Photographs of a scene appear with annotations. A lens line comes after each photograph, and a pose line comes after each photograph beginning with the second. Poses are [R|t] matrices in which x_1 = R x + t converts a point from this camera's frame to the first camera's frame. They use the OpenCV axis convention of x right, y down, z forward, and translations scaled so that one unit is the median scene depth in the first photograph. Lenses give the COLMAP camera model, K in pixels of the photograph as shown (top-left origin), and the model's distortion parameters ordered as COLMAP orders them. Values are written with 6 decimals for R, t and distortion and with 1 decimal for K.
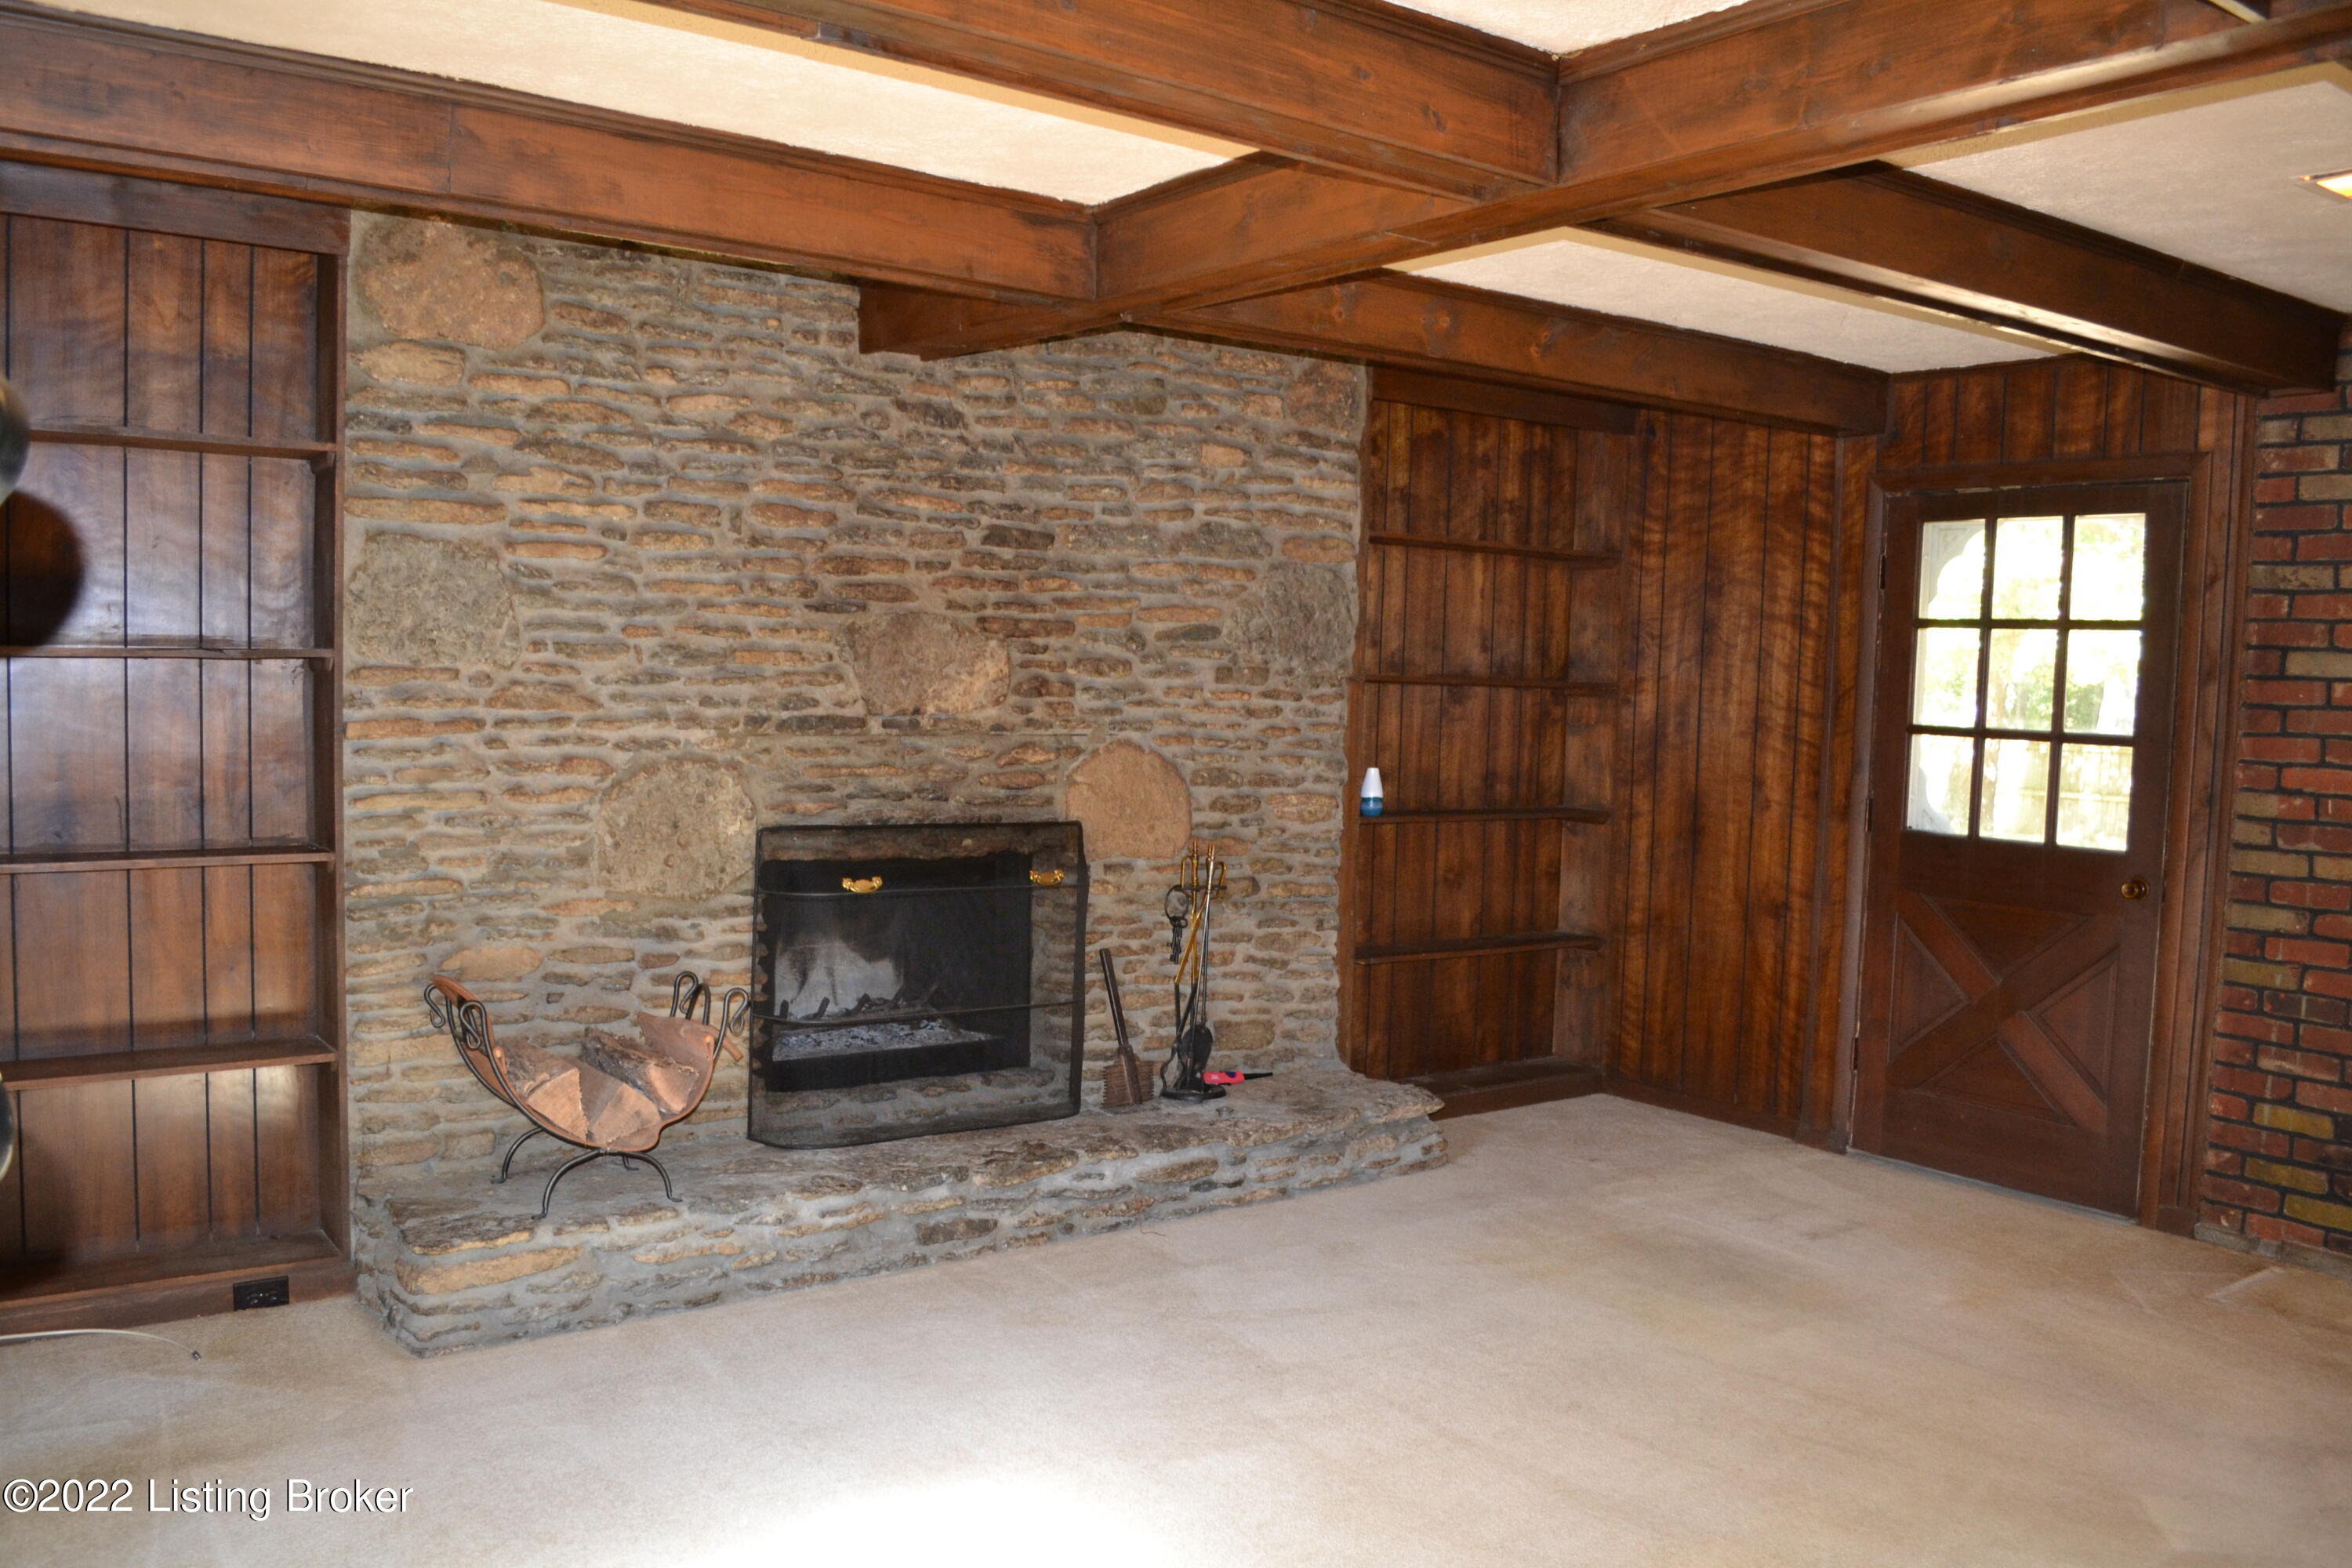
lens RADIAL K [[1890.2, 0, 1175.9], [0, 1890.2, 820.1], [0, 0, 1]] dist [-0.081397, 0.014415]
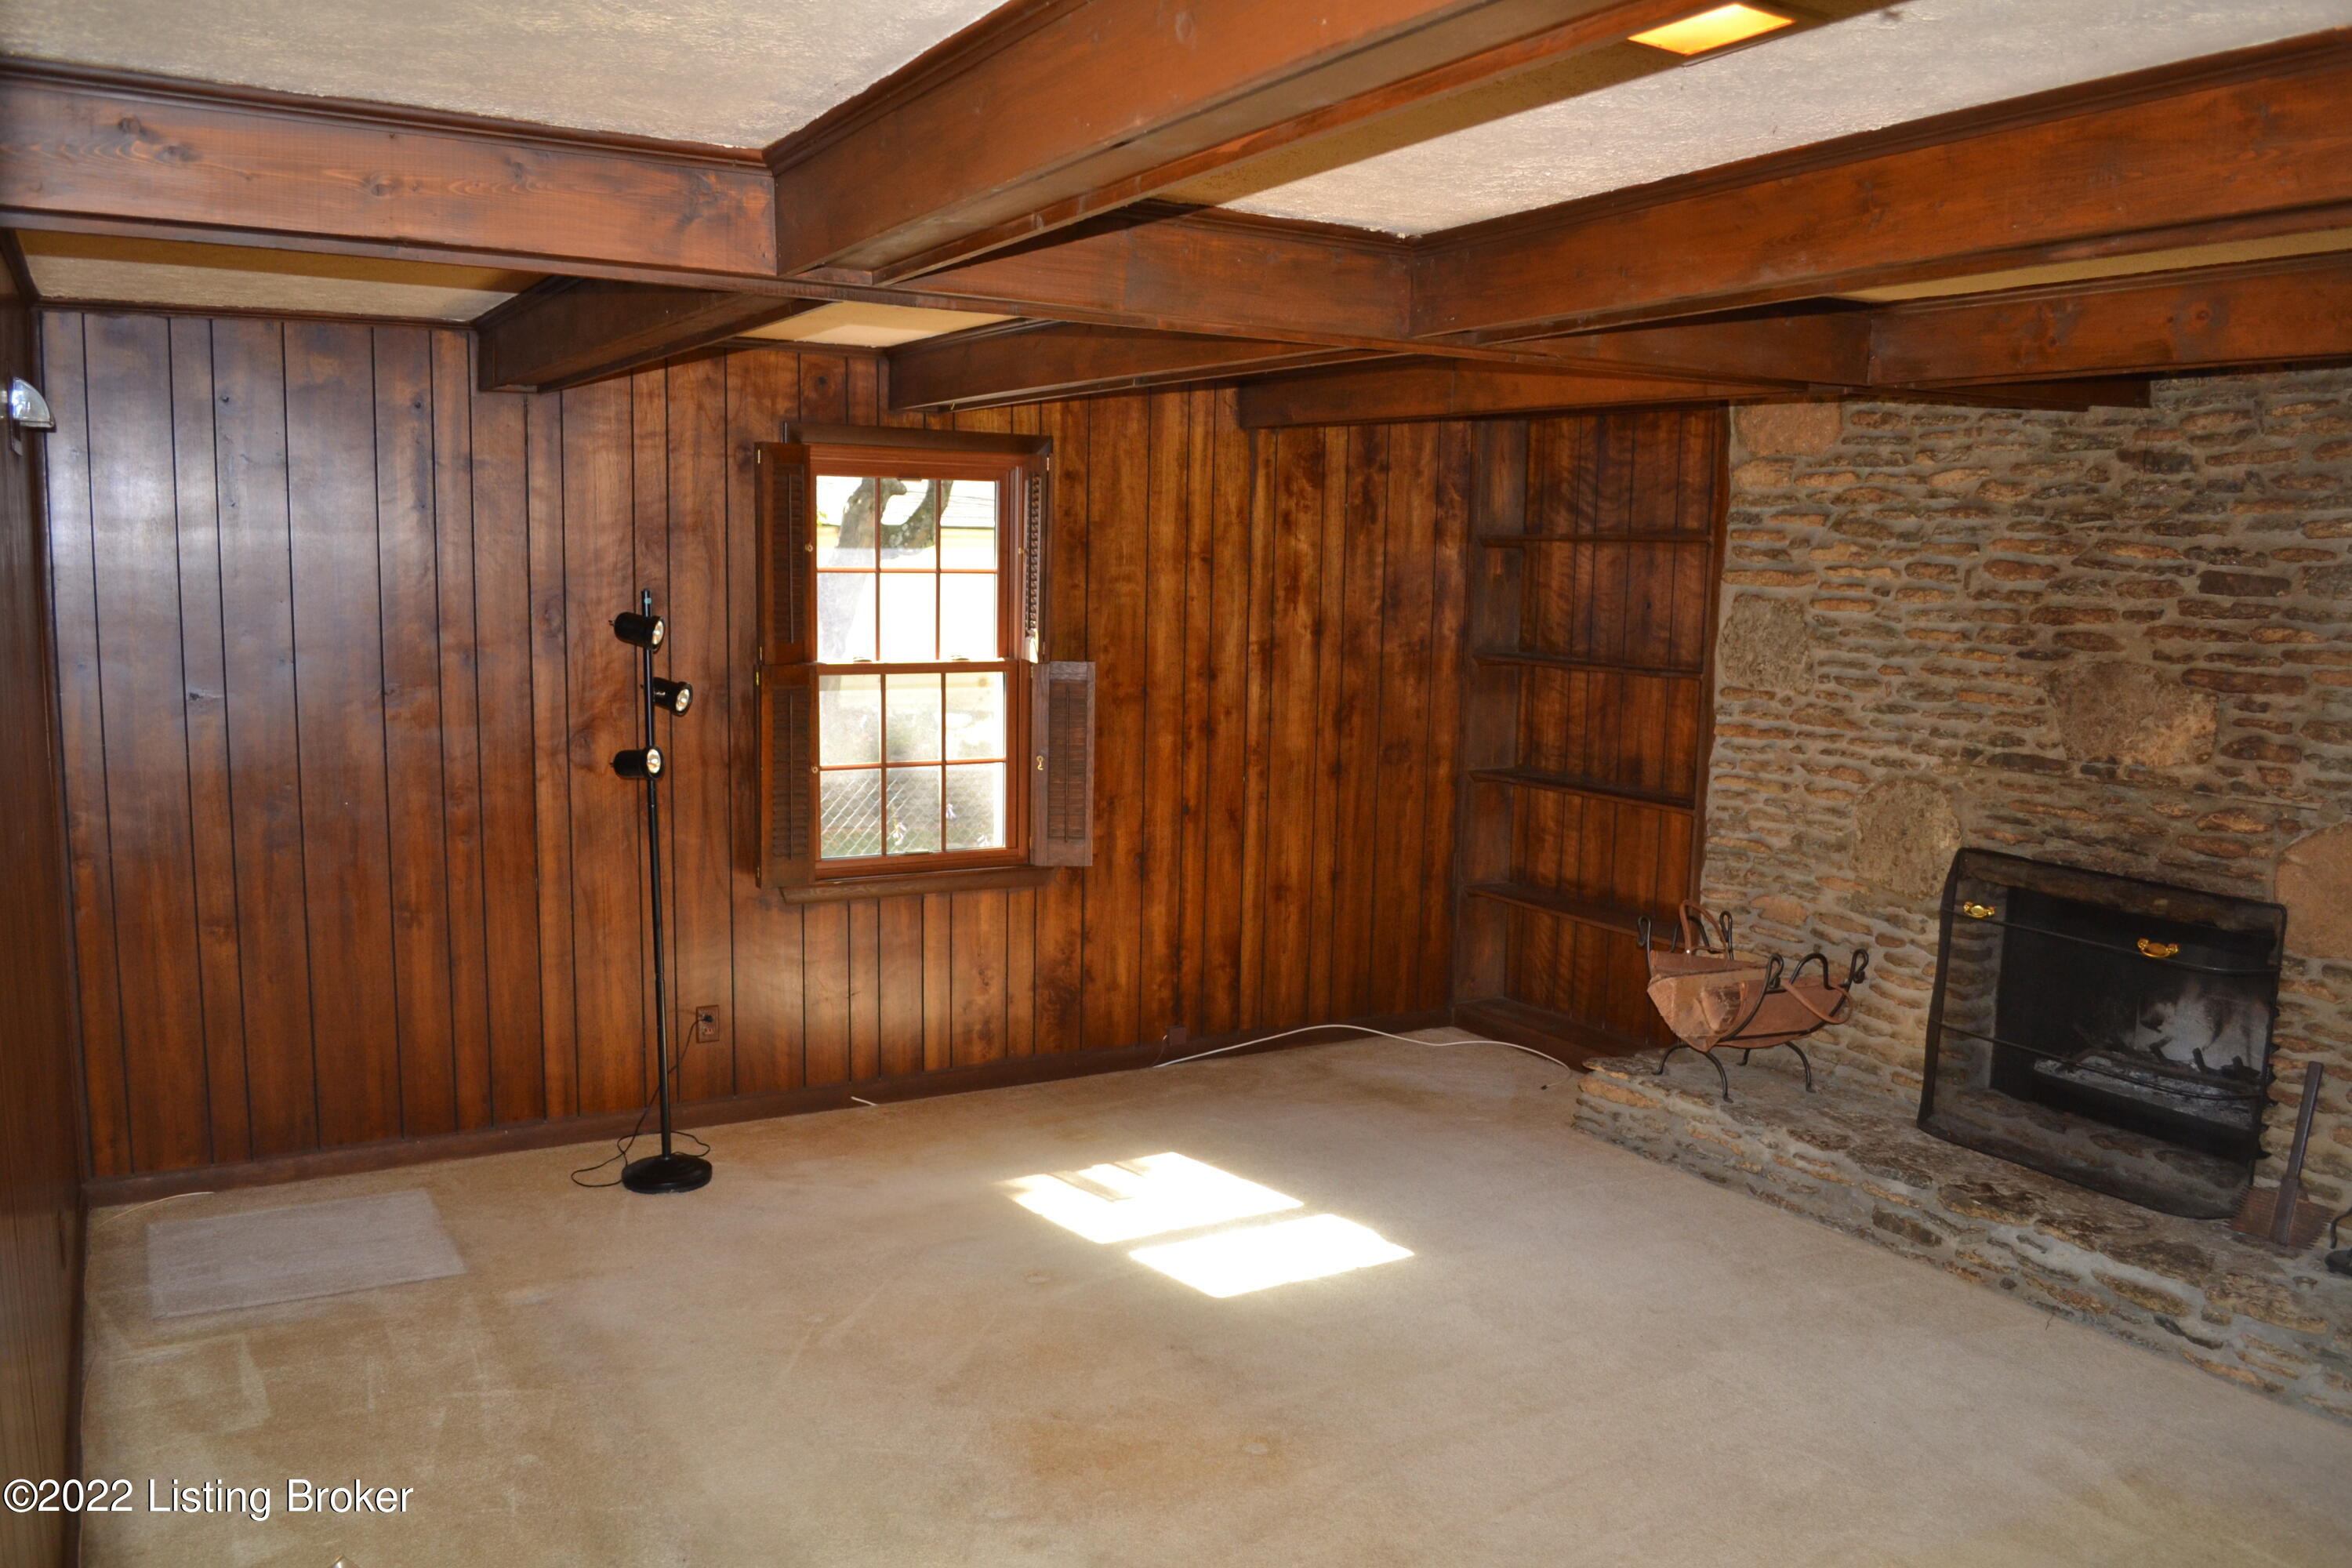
lens RADIAL K [[1890.2, 0, 1172.2], [0, 1890.2, 812.0], [0, 0, 1]] dist [-0.081397, 0.014415]
pose [[-0.104726, 0.107087, -0.988719, 0.914012], [-0.101872, 0.987801, 0.117778, -0.098193], [0.989270, 0.113058, -0.092539, 0.615128]]
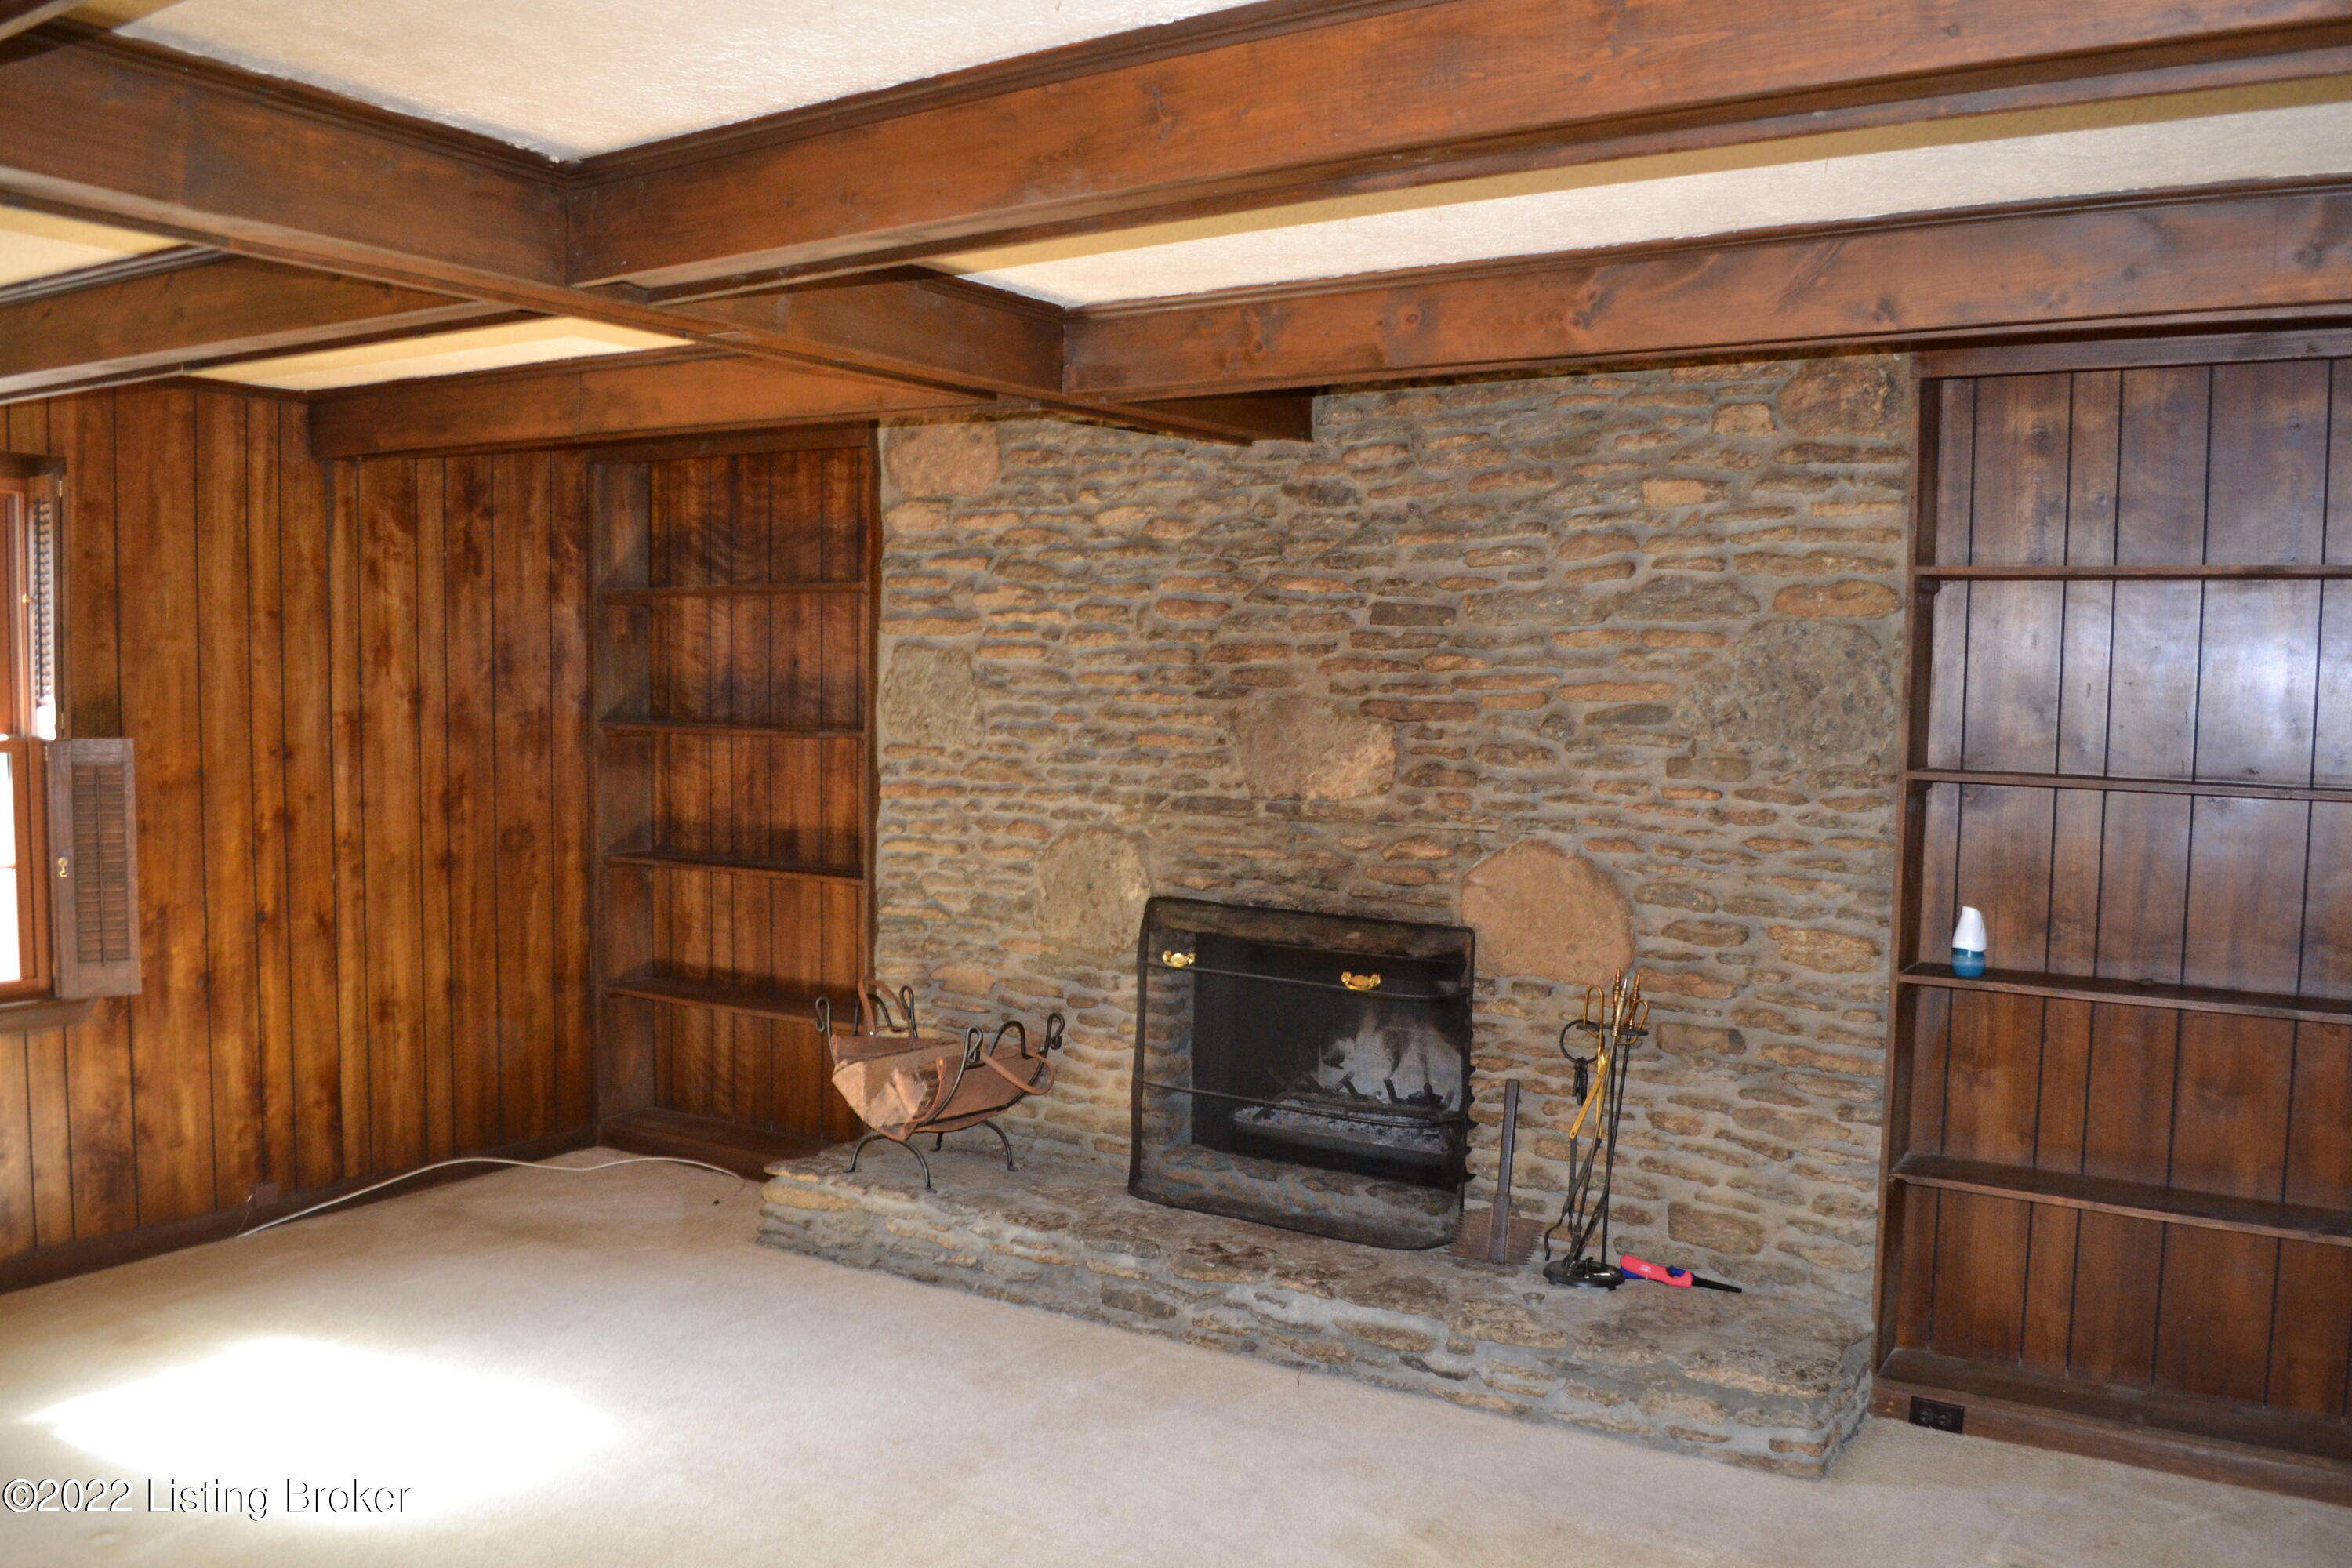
lens RADIAL K [[1890.2, 0, 1173.2], [0, 1890.2, 817.8], [0, 0, 1]] dist [-0.081397, 0.014415]
pose [[0.367727, 0.050052, -0.928586, 0.779237], [-0.077585, 0.996720, 0.023000, -0.065717], [0.926692, 0.063587, 0.370404, 0.587962]]
